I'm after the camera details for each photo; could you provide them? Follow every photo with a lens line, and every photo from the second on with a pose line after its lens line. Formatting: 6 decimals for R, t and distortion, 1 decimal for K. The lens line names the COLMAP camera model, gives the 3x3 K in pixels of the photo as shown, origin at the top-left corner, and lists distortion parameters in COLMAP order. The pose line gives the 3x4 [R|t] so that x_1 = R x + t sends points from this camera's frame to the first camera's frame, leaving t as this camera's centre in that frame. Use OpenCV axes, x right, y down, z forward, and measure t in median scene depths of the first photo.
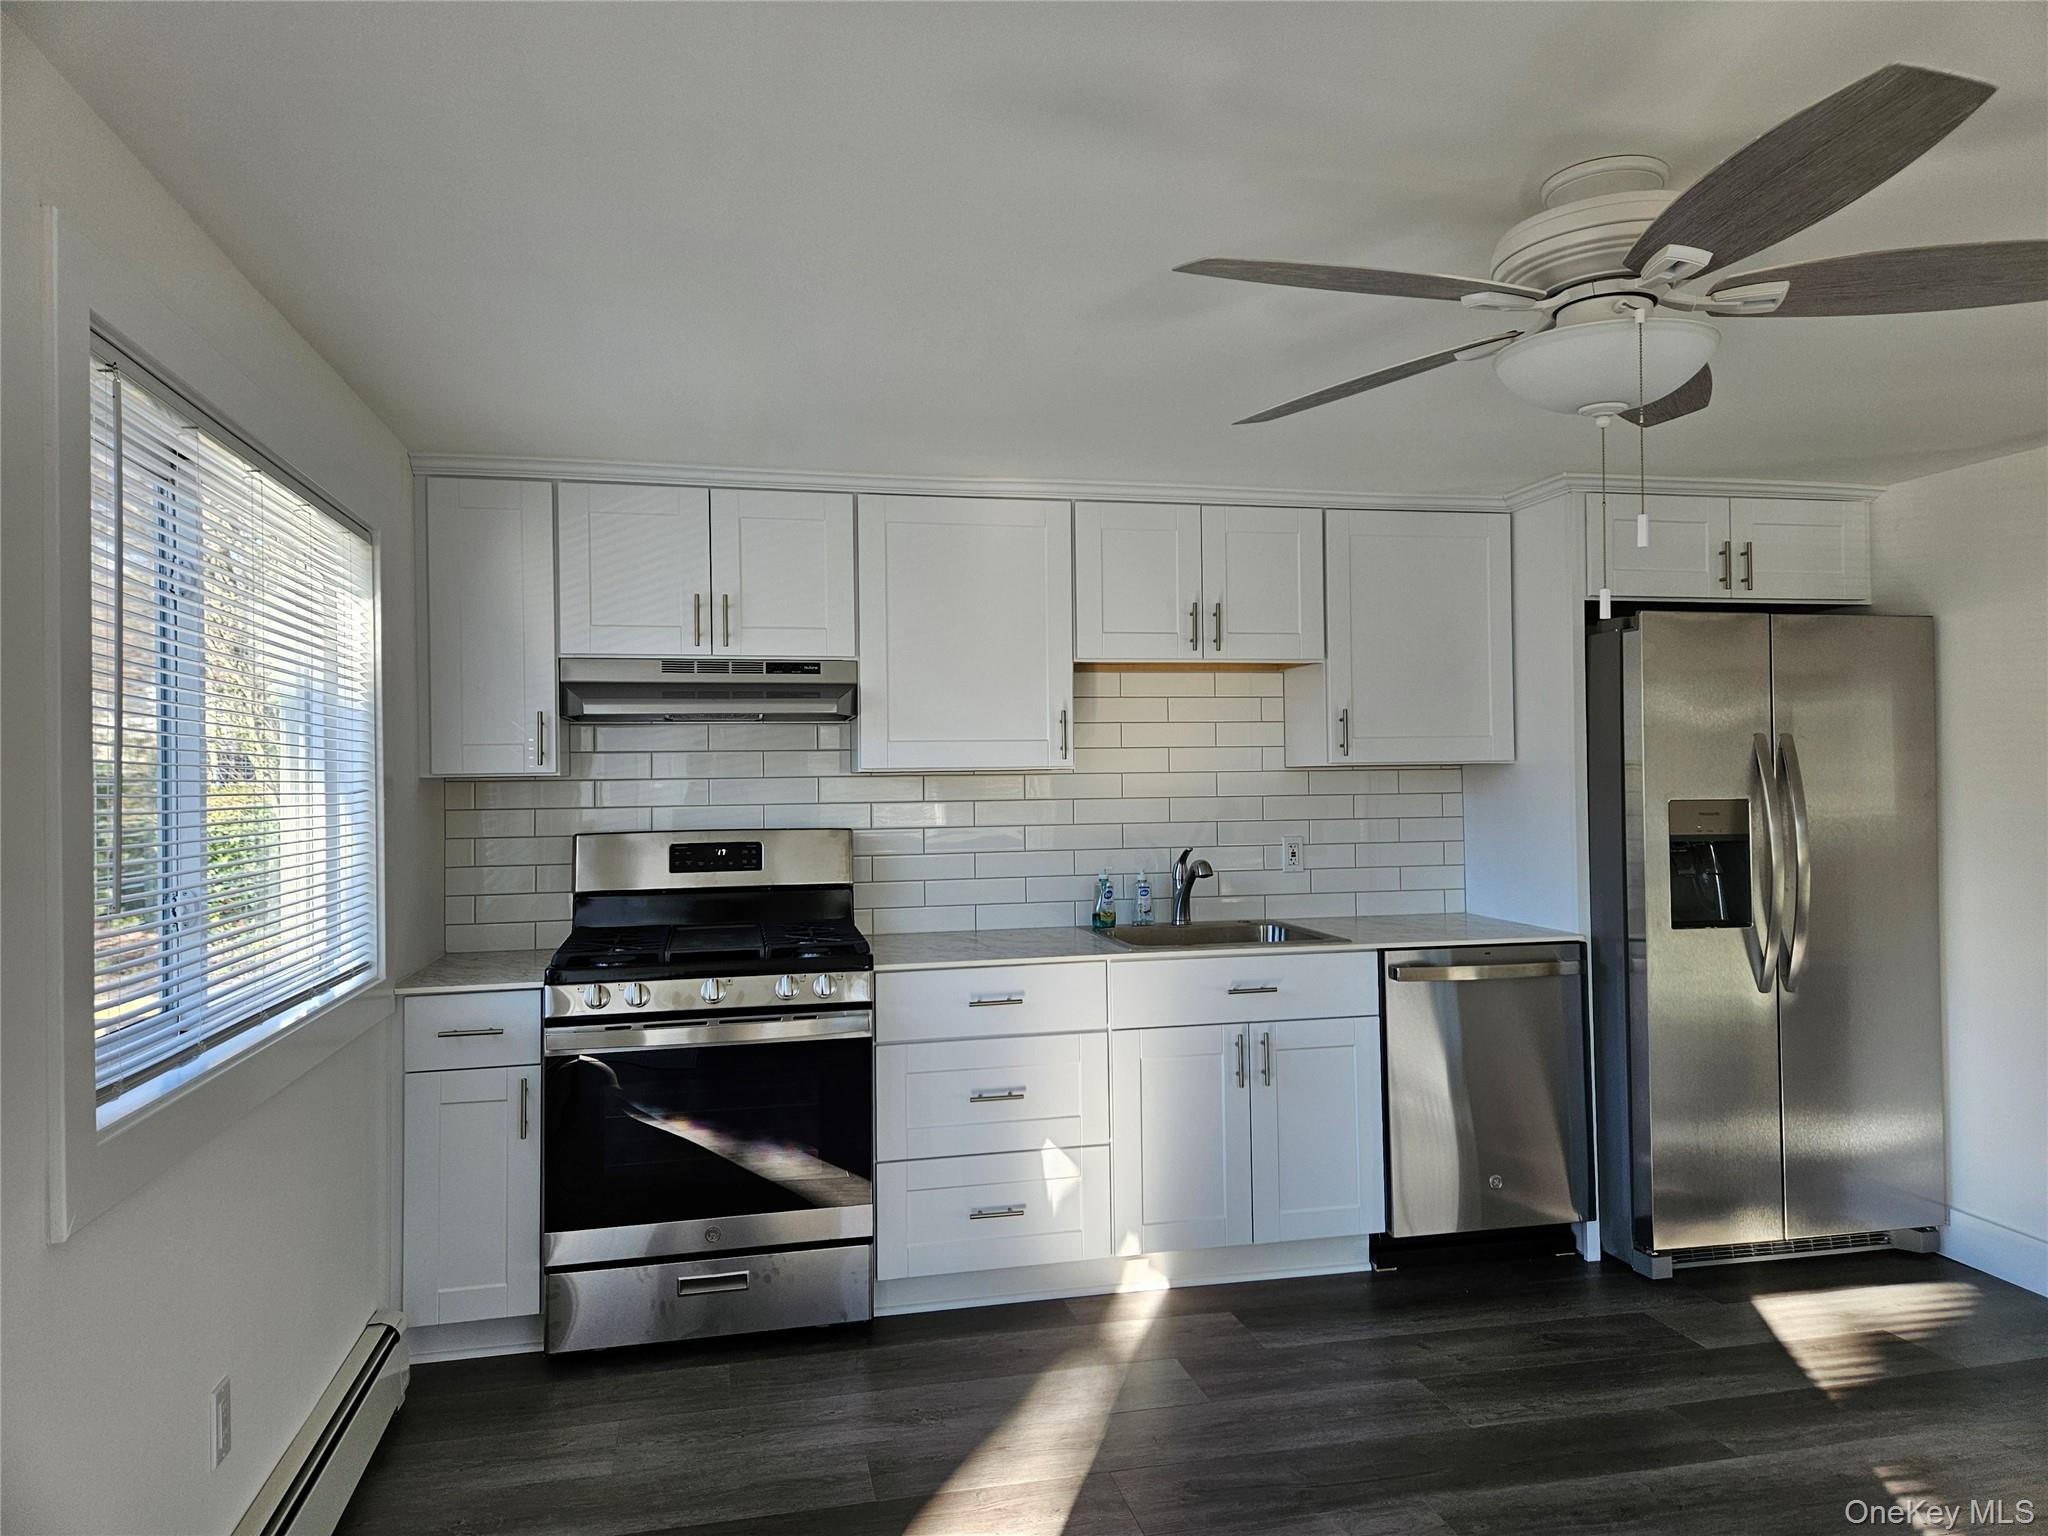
lens RADIAL K [[1371.1, 0, 1036.2], [0, 1371.1, 755.9], [0, 0, 1]] dist [0.071027, -0.053513]
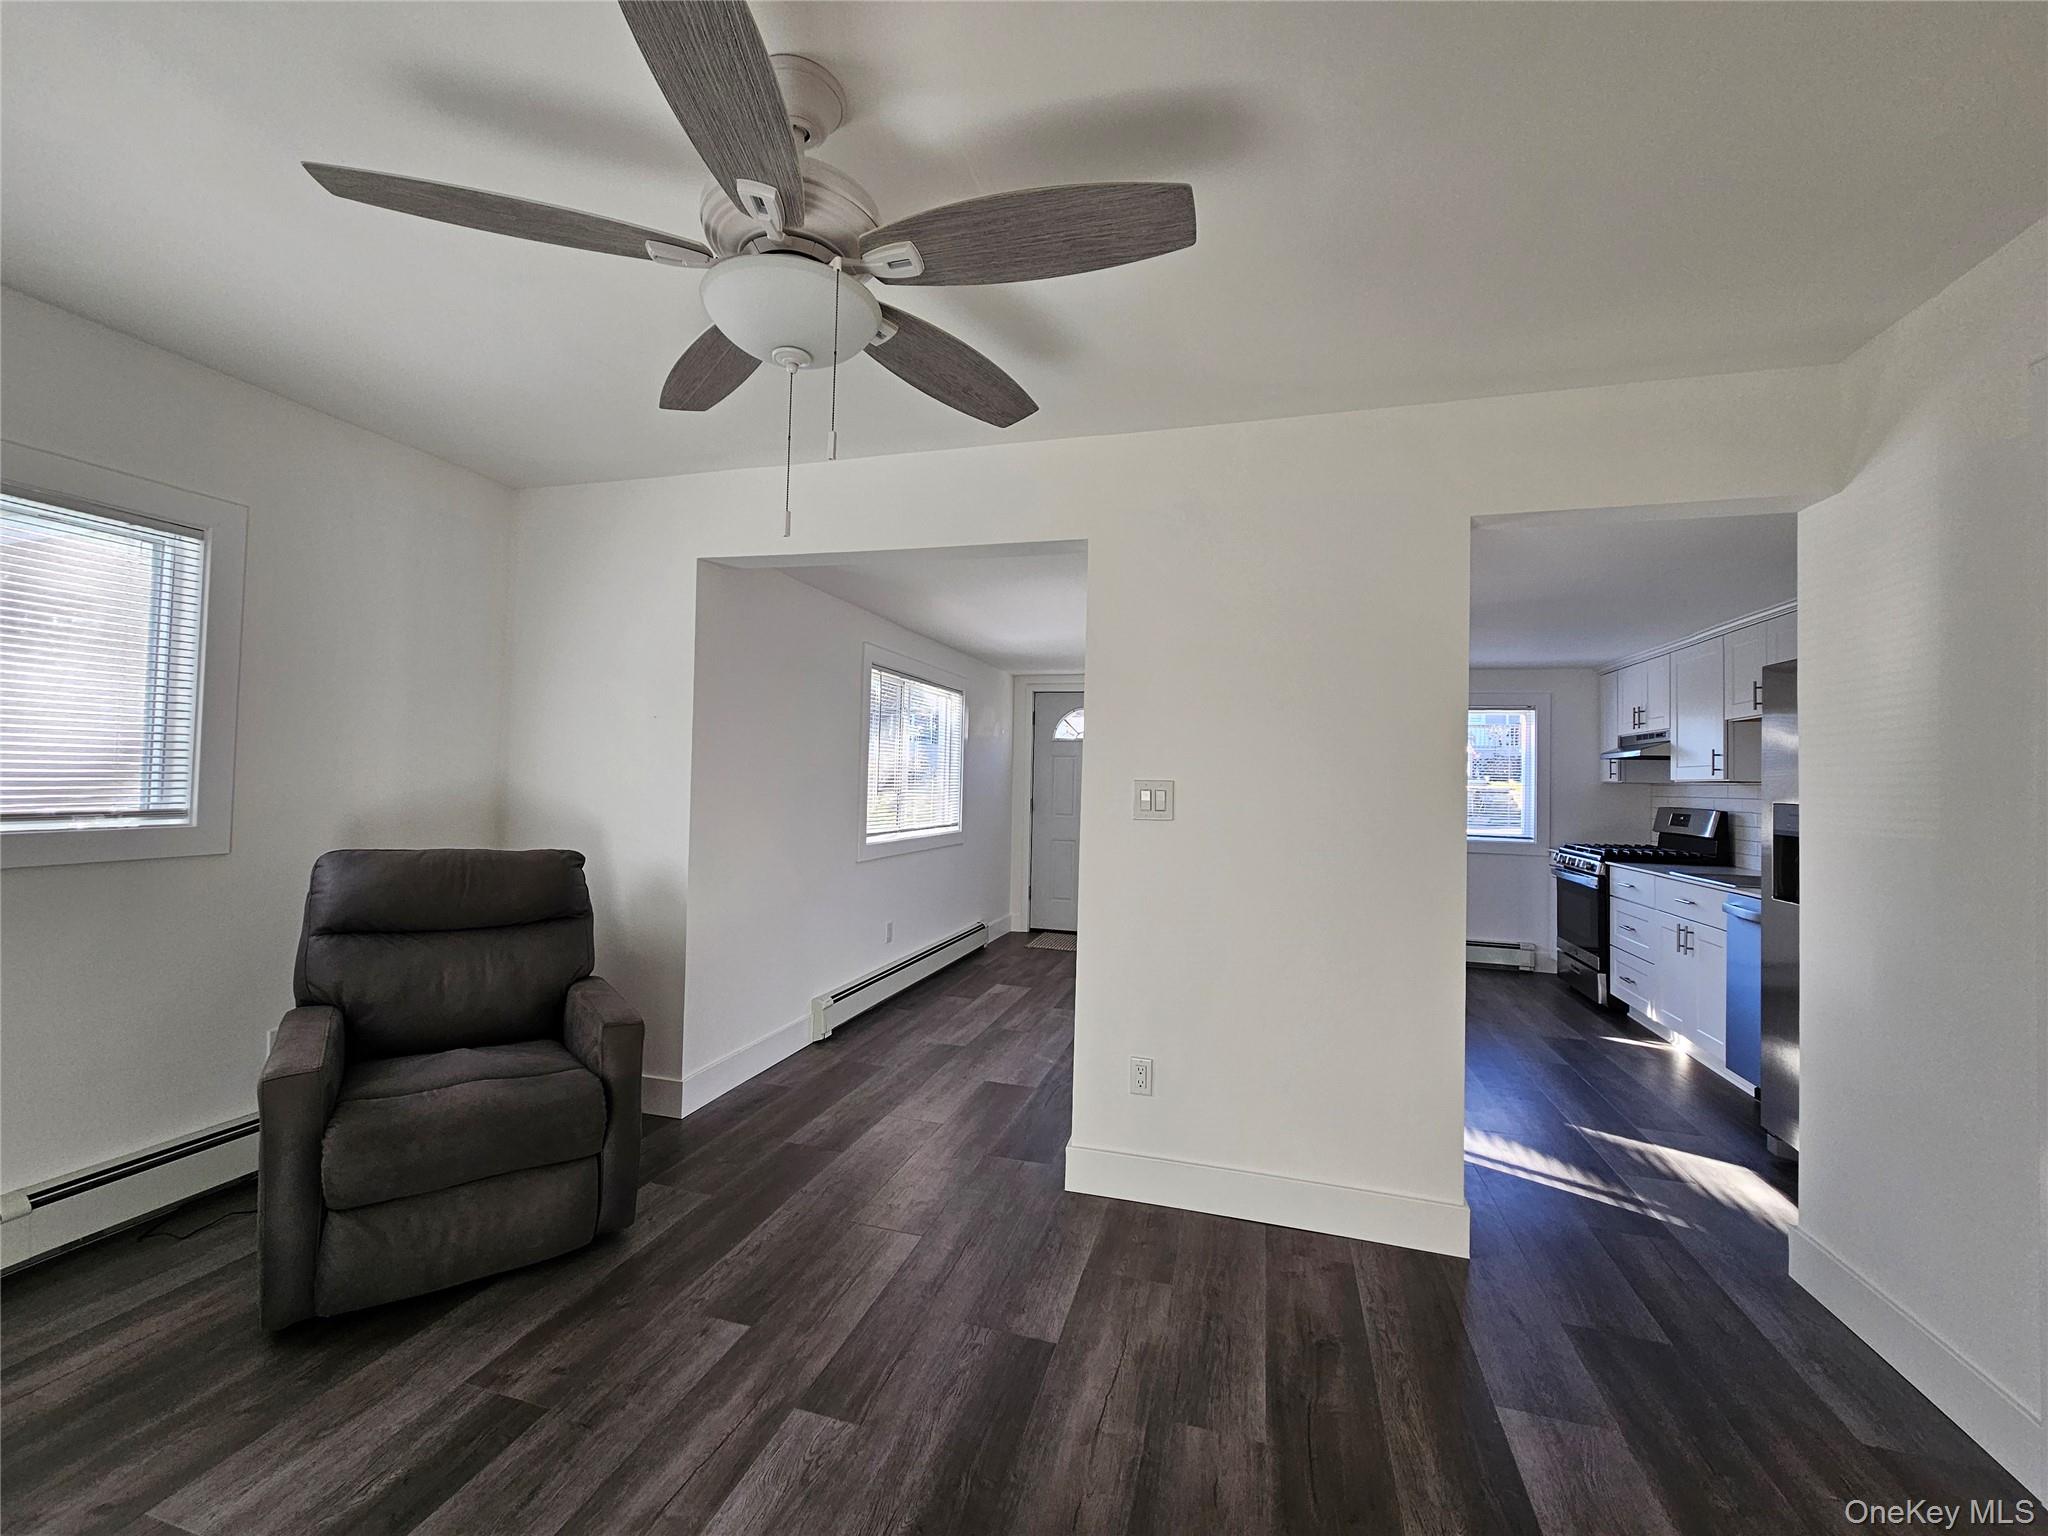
lens RADIAL K [[840.8, 0, 1007.5], [0, 840.8, 748.4], [0, 0, 1]] dist [-0.002087, 0.000563]
pose [[-0.501794, -0.030785, -0.864439, 1.581212], [-0.002317, 0.999411, -0.034246, 0.007173], [0.864984, -0.015181, -0.501569, 0.782718]]
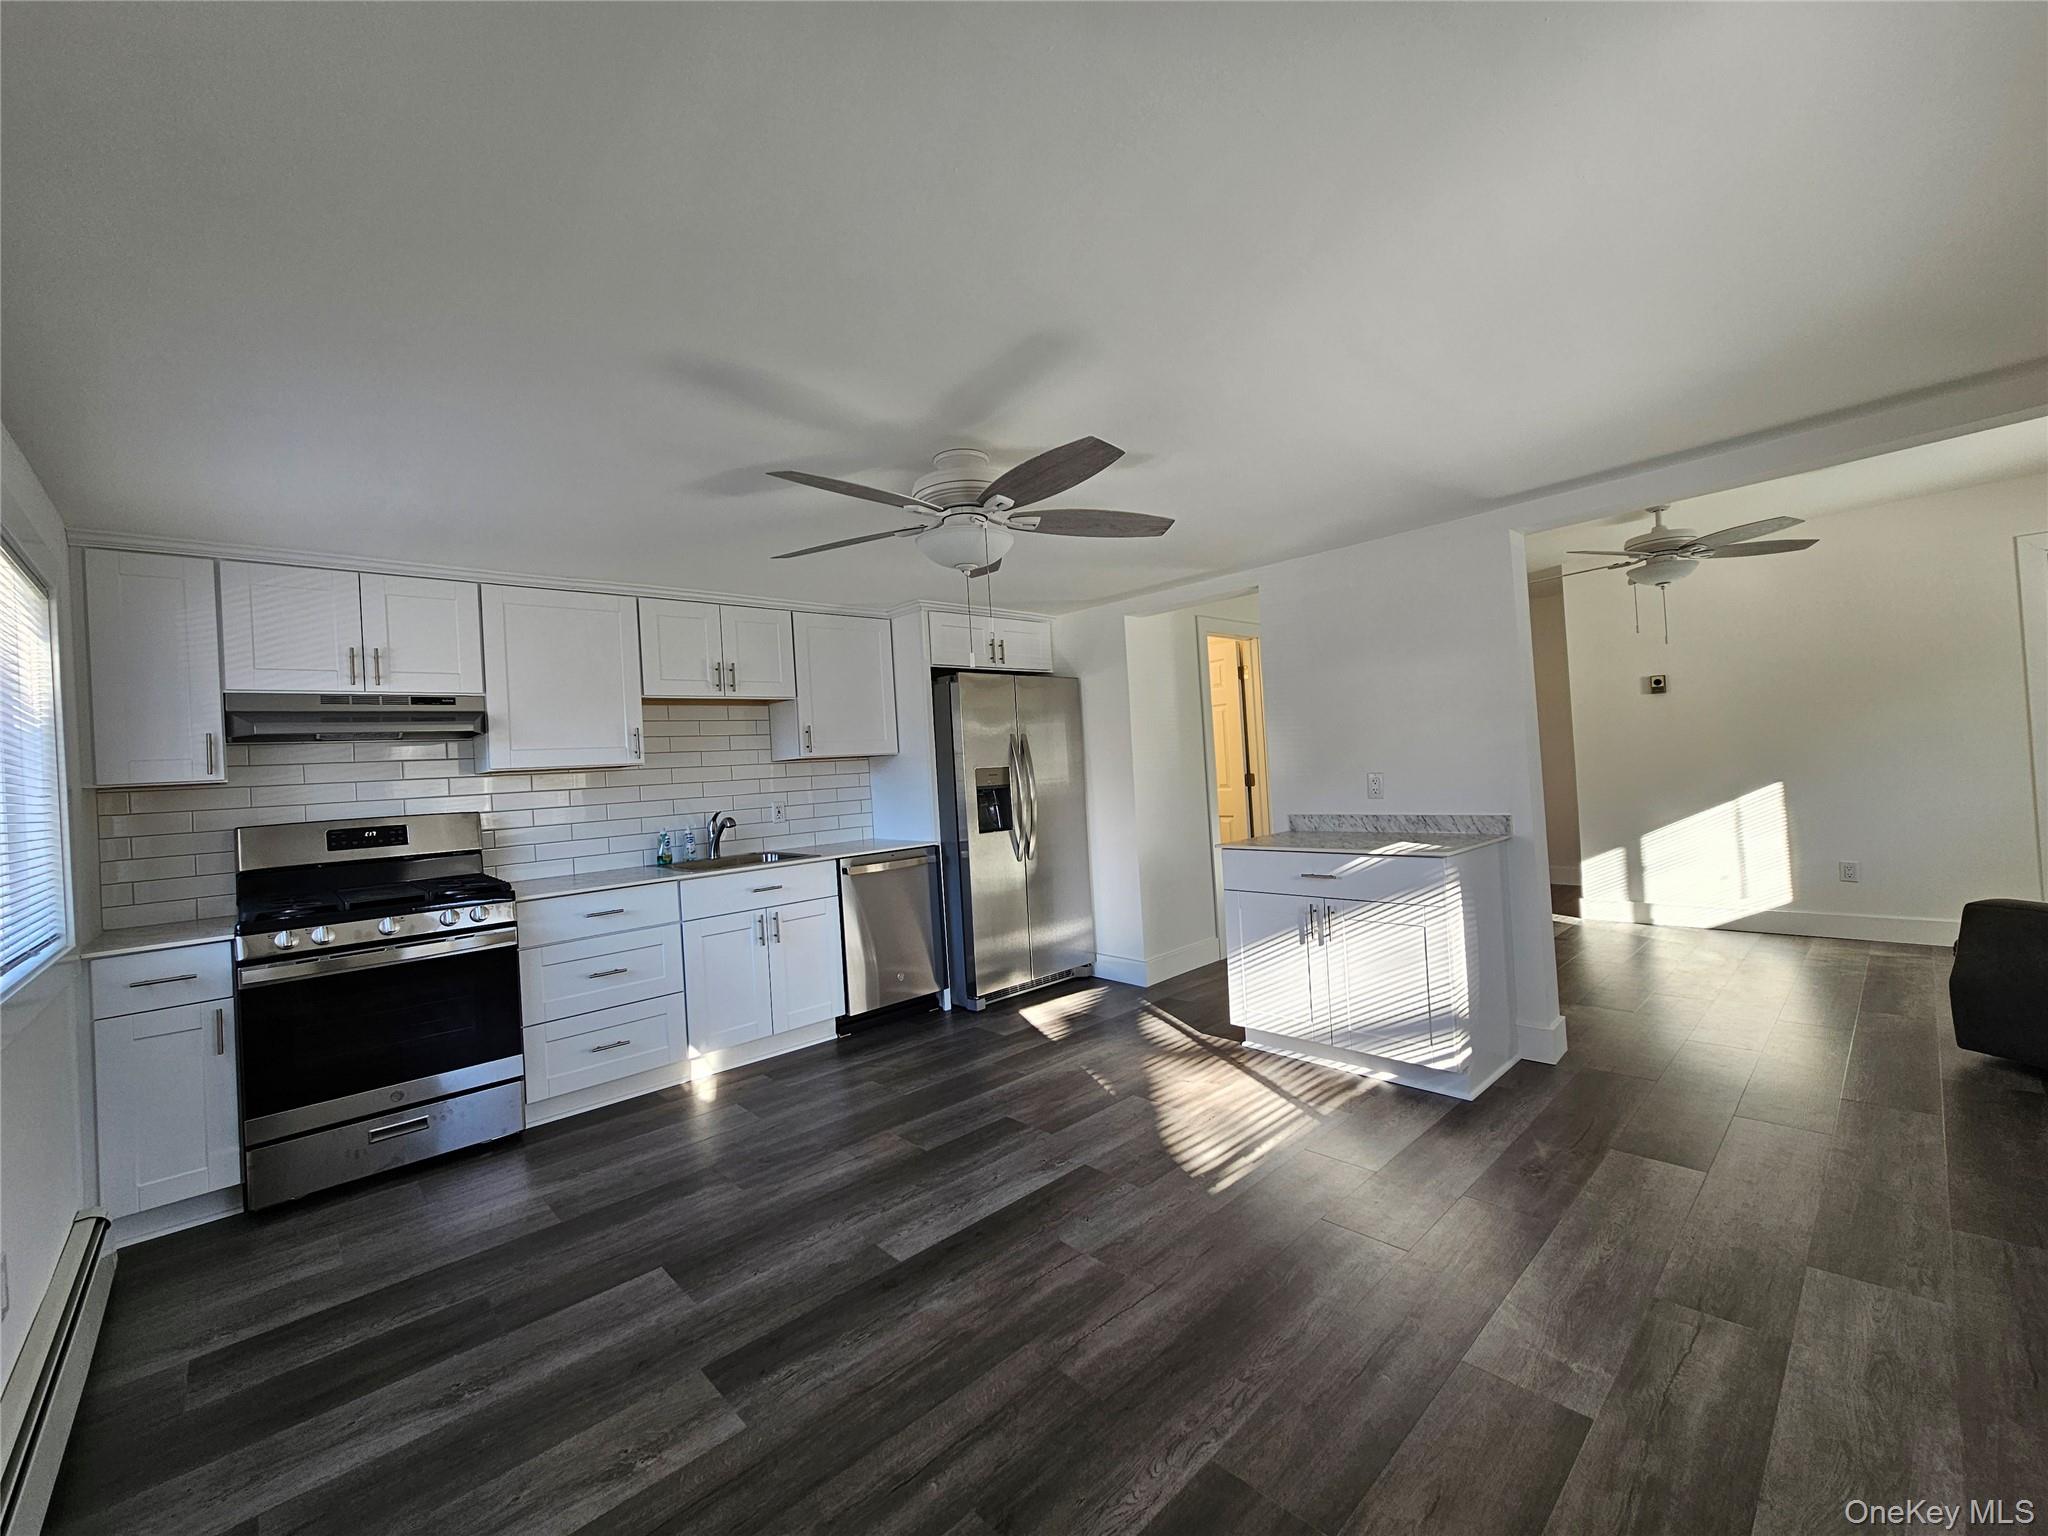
lens RADIAL K [[840.8, 0, 1019.1], [0, 840.8, 756.7], [0, 0, 1]] dist [-0.002087, 0.000563]
pose [[0.865164, -0.032801, 0.500415, -0.090082], [0.040764, 0.999156, -0.004984, 0.024232], [-0.499830, 0.024711, 0.865771, -0.068558]]
